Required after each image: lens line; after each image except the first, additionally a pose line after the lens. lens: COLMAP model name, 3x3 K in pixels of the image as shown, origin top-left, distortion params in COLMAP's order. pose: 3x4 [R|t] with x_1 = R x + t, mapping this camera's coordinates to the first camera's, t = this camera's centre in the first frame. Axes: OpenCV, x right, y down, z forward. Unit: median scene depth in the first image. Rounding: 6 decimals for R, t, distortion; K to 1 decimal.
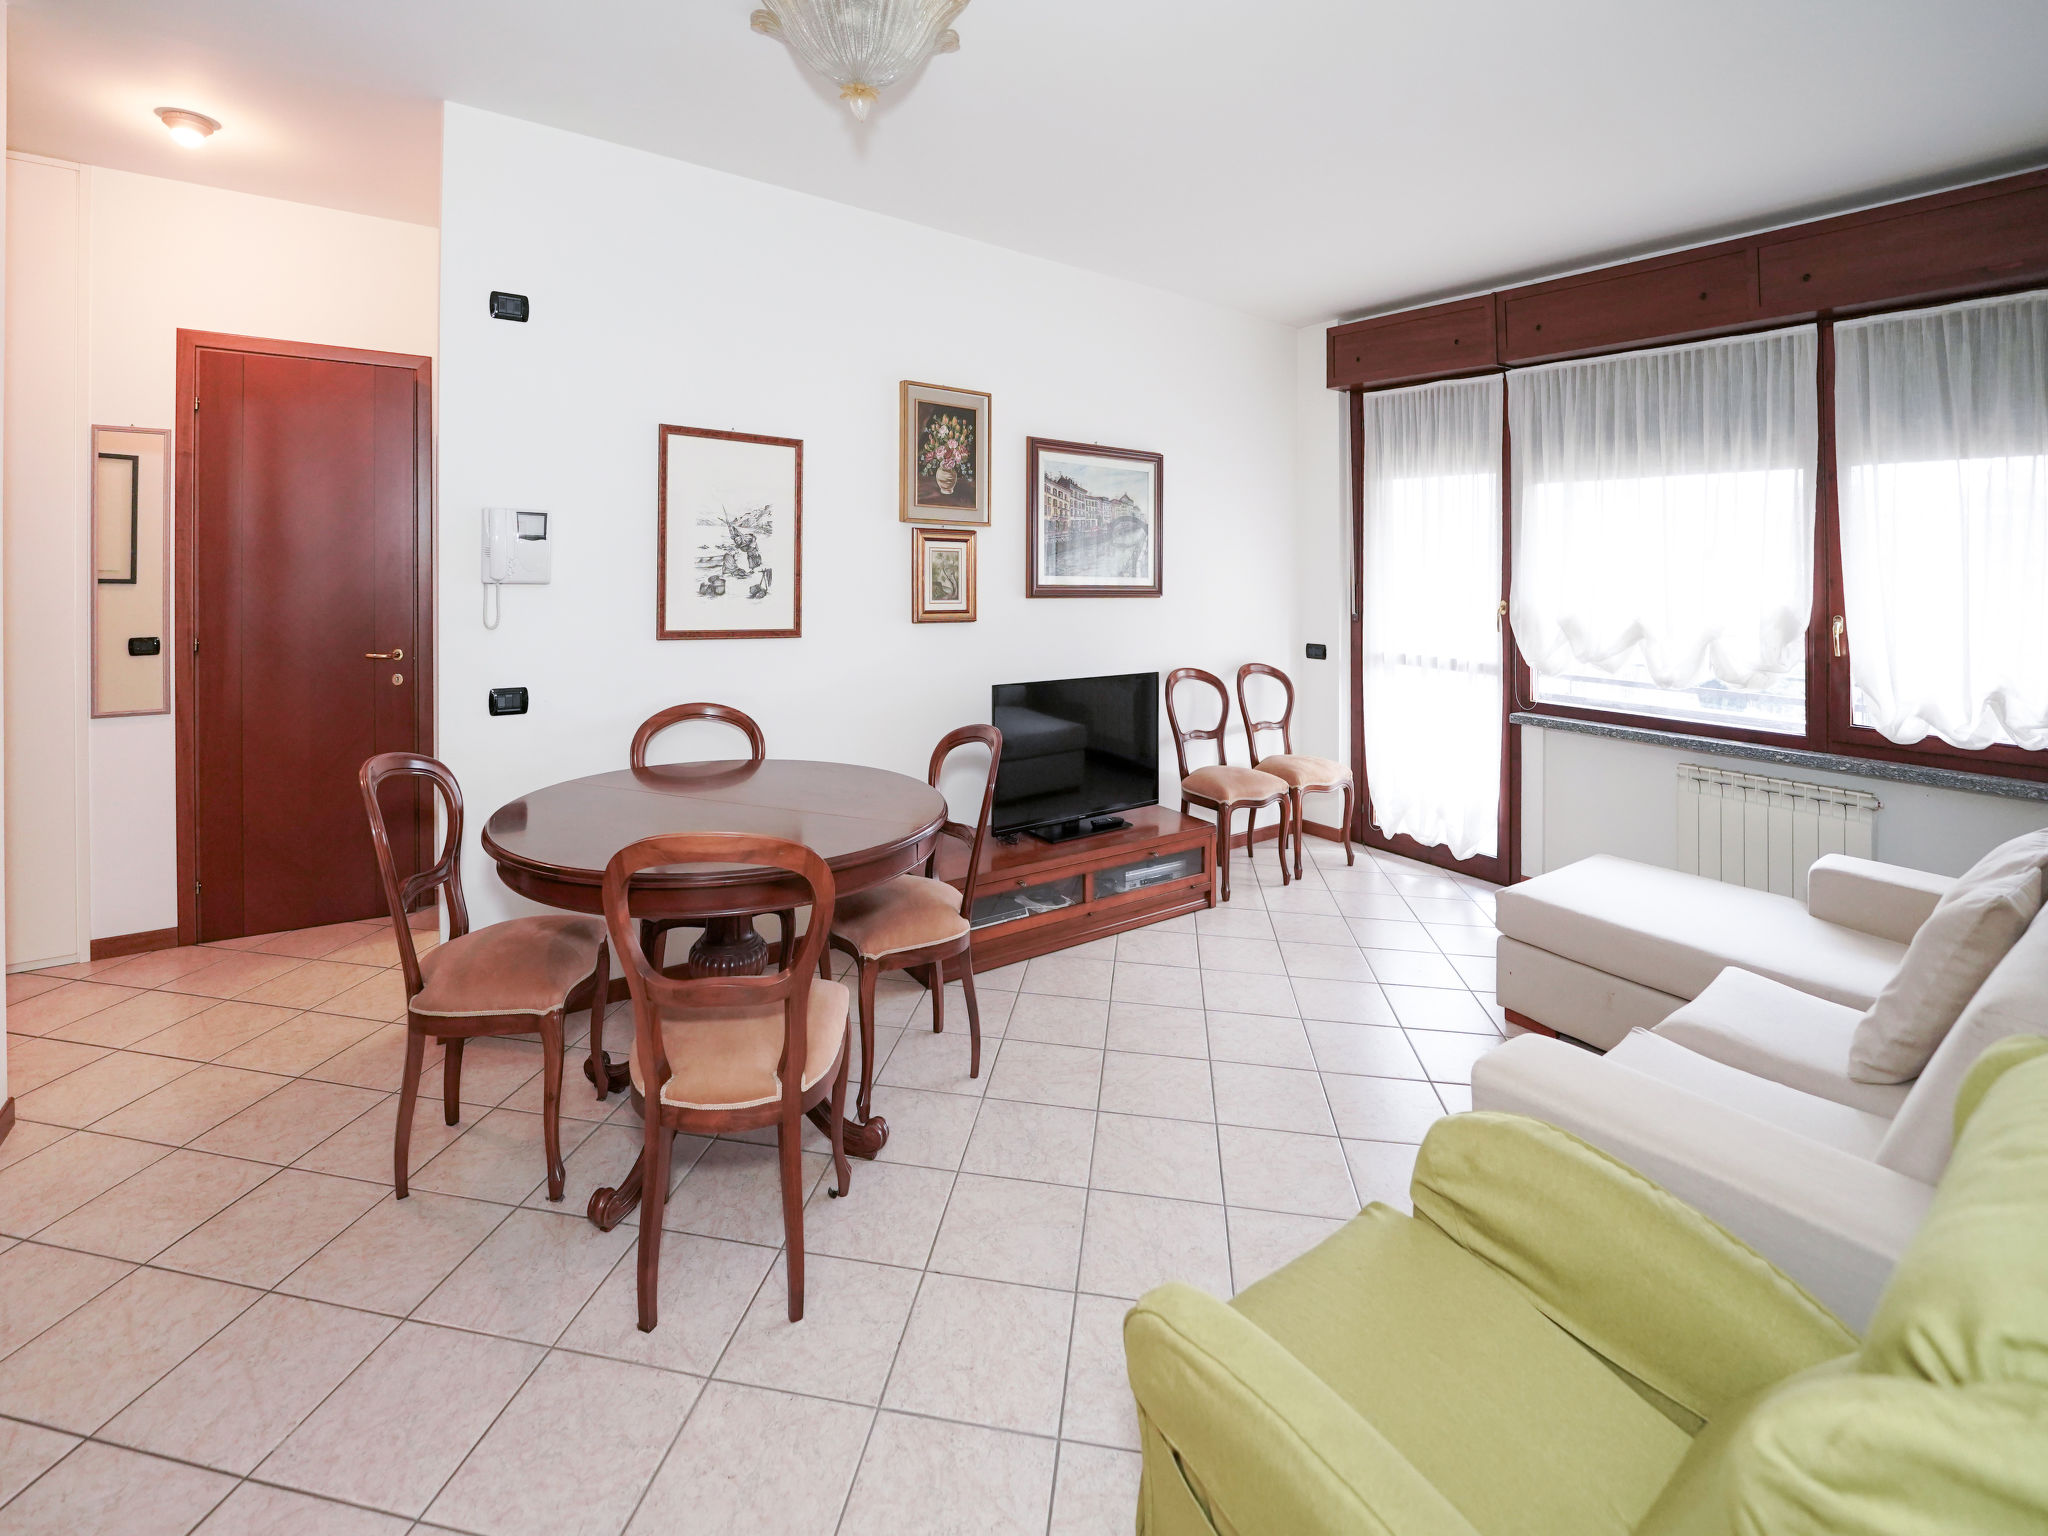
lens RADIAL K [[883.3, 0, 952.7], [0, 883.3, 782.1], [0, 0, 1]] dist [-0.017257, -0.000132]
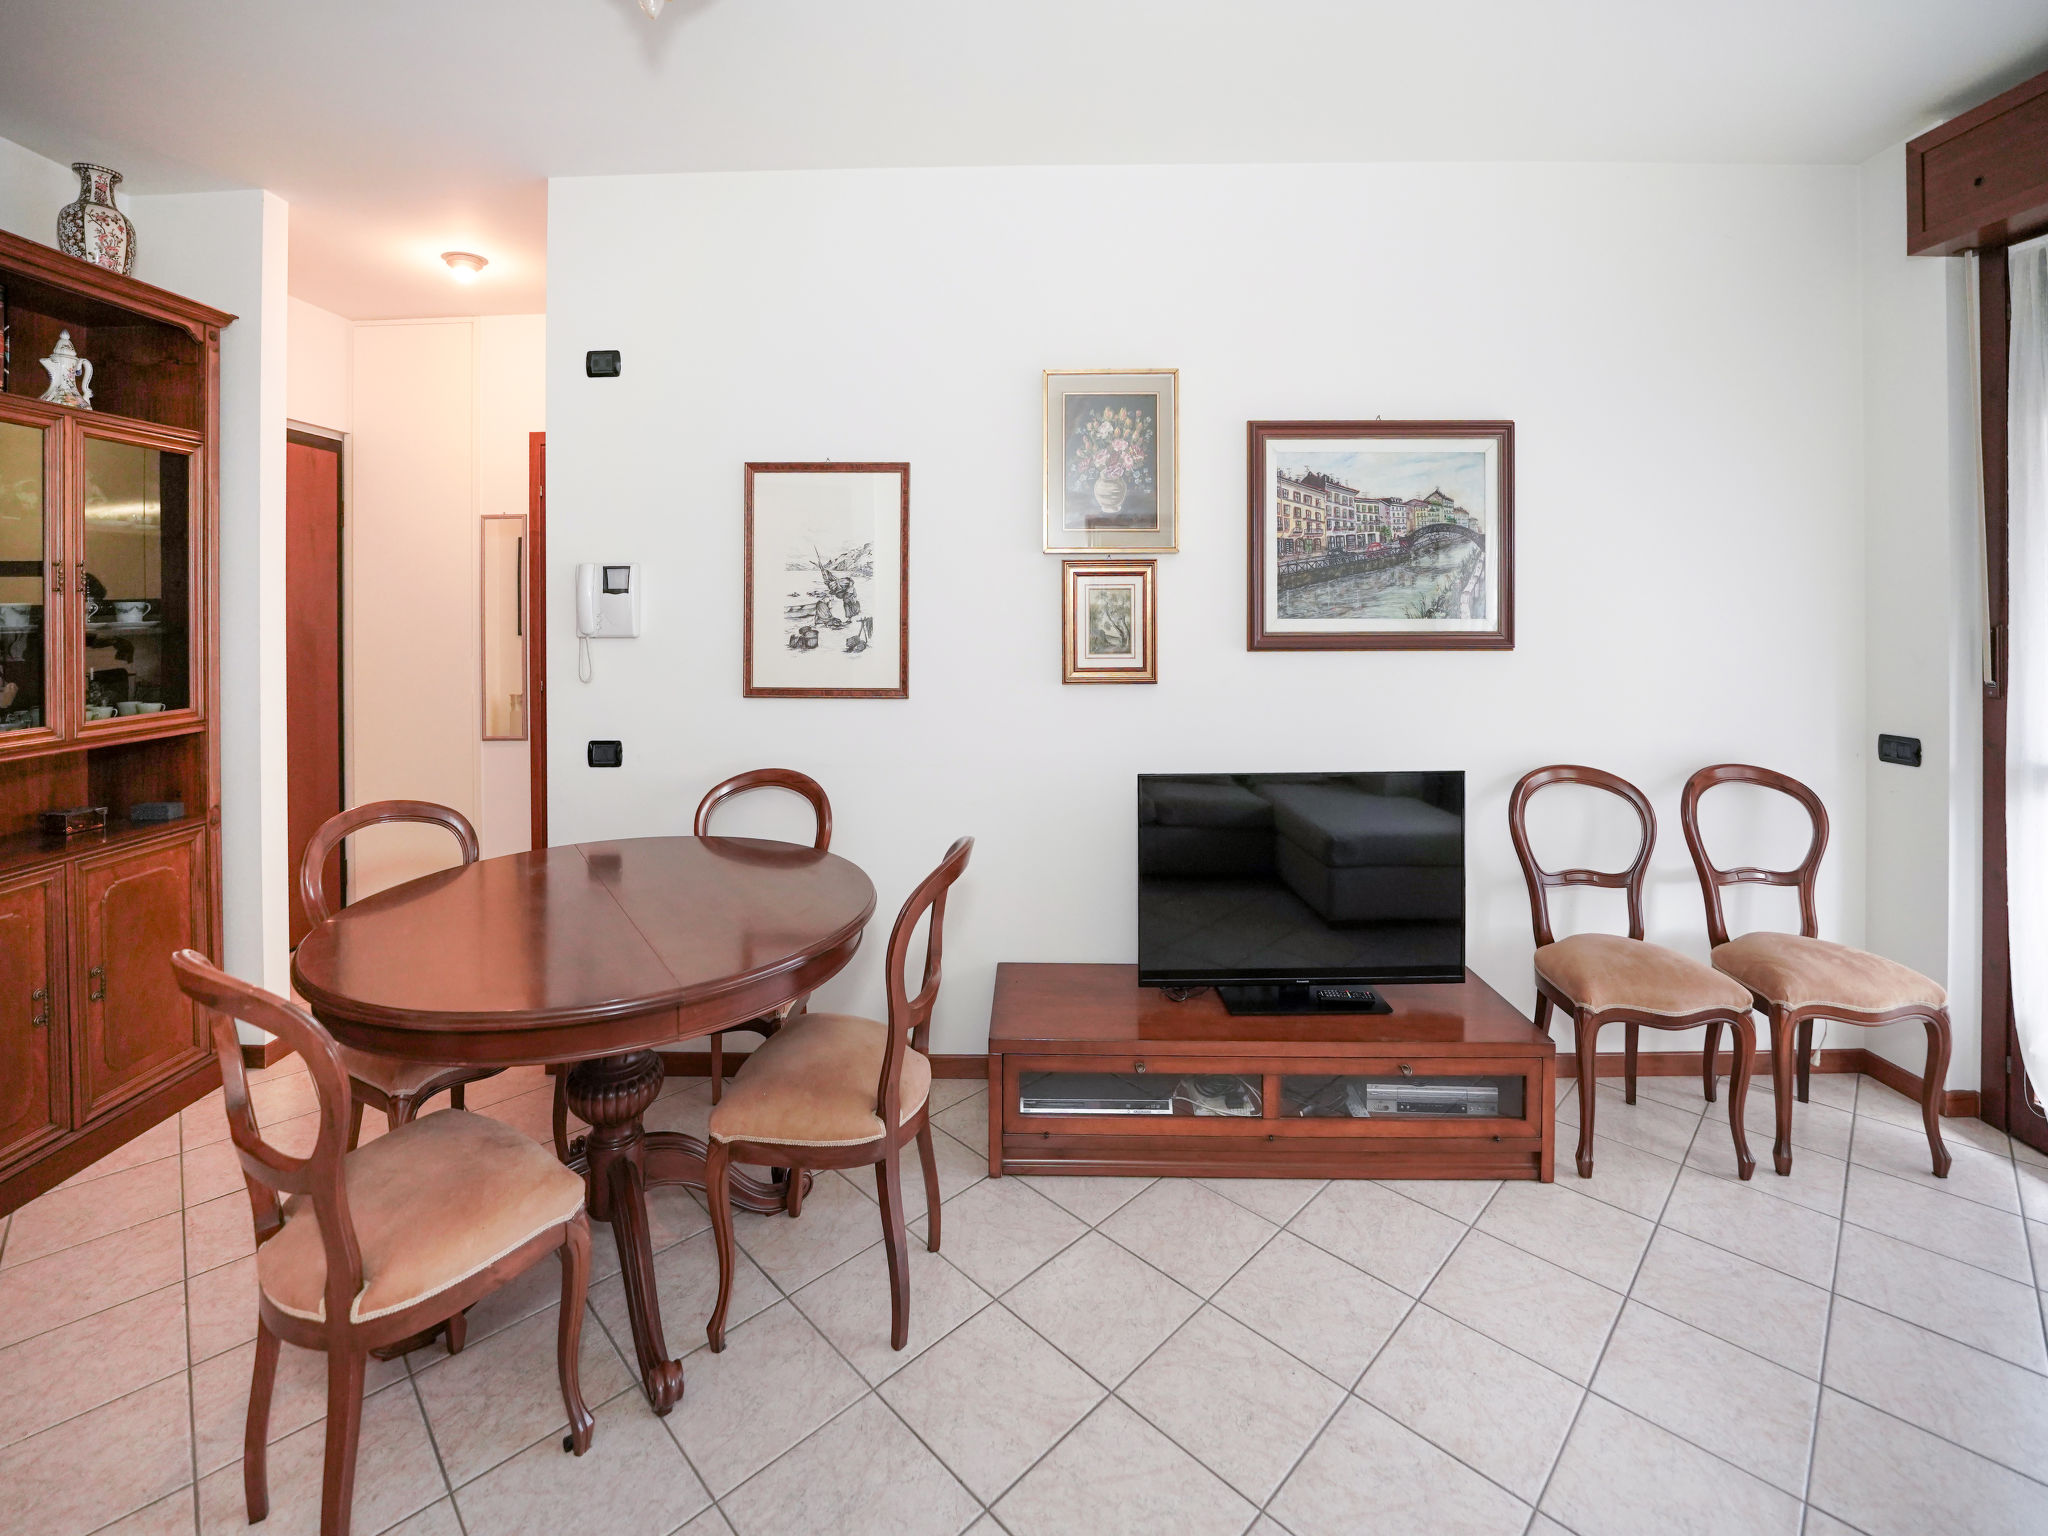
lens RADIAL K [[856.9, 0, 1024.0], [0, 856.9, 768.0], [0, 0, 1]] dist [-0.019447, 0.000390]
pose [[0.821372, 0.080001, -0.564754, 0.334063], [-0.113563, 0.993230, -0.024467, -0.081976], [0.558973, 0.084232, 0.824896, 0.359486]]
